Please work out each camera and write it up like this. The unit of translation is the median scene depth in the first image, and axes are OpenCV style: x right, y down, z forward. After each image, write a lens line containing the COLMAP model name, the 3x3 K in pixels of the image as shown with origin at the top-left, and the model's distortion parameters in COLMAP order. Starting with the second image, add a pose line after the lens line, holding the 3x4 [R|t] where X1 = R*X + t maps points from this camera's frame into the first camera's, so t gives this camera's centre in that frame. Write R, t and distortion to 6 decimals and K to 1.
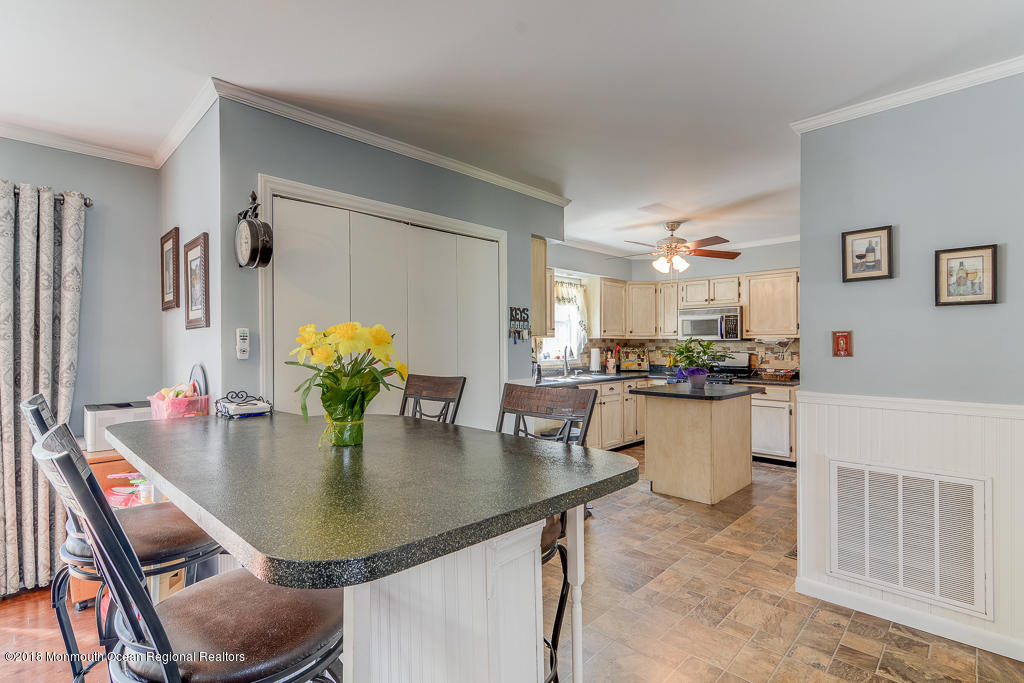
lens RADIAL K [[492.8, 0, 507.4], [0, 492.8, 342.4], [0, 0, 1]] dist [0.019086, -0.005760]
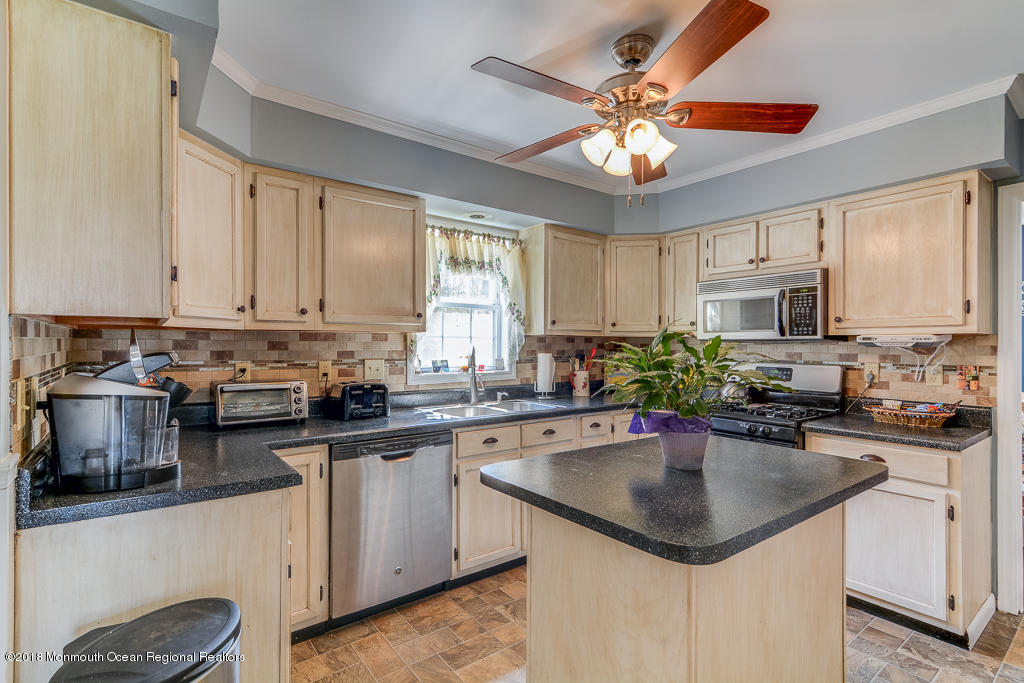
lens RADIAL K [[468.0, 0, 510.4], [0, 468.0, 346.6], [0, 0, 1]] dist [0.002875, 0.001036]
pose [[0.986058, 0.006717, -0.166265, 0.248184], [-0.006049, 0.999971, 0.004524, 0.002575], [0.166291, -0.003455, 0.986071, 0.501679]]
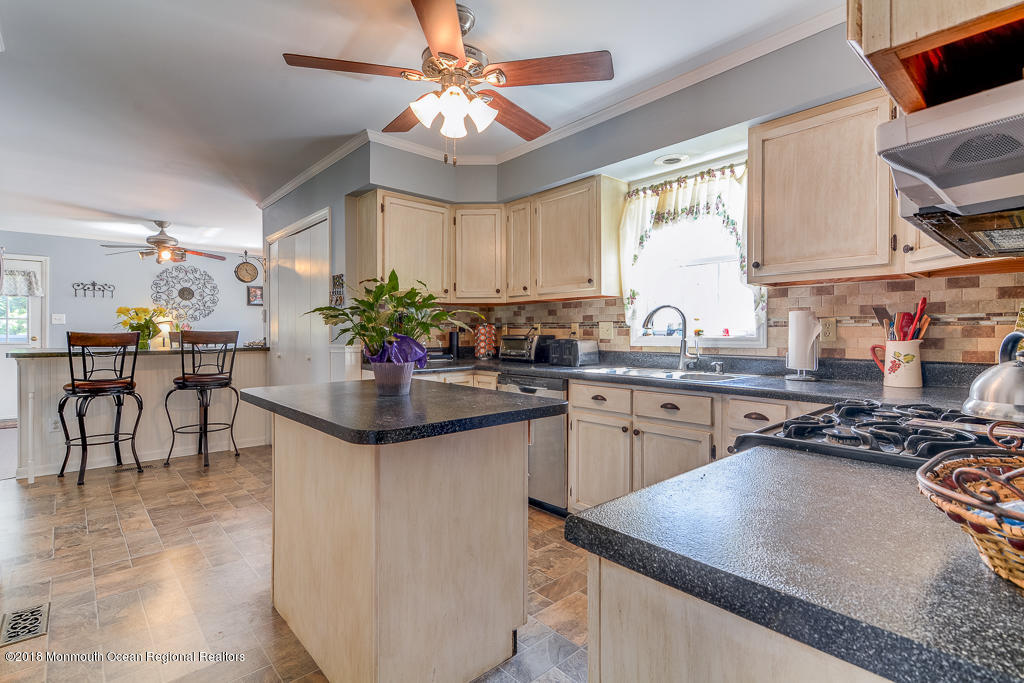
lens RADIAL K [[492.8, 0, 517.5], [0, 492.8, 336.2], [0, 0, 1]] dist [0.019086, -0.005760]
pose [[-0.068084, 0.011156, -0.997617, 0.621664], [0.004084, 0.999932, 0.010903, 0.028753], [0.997671, -0.003332, -0.068125, 0.880110]]
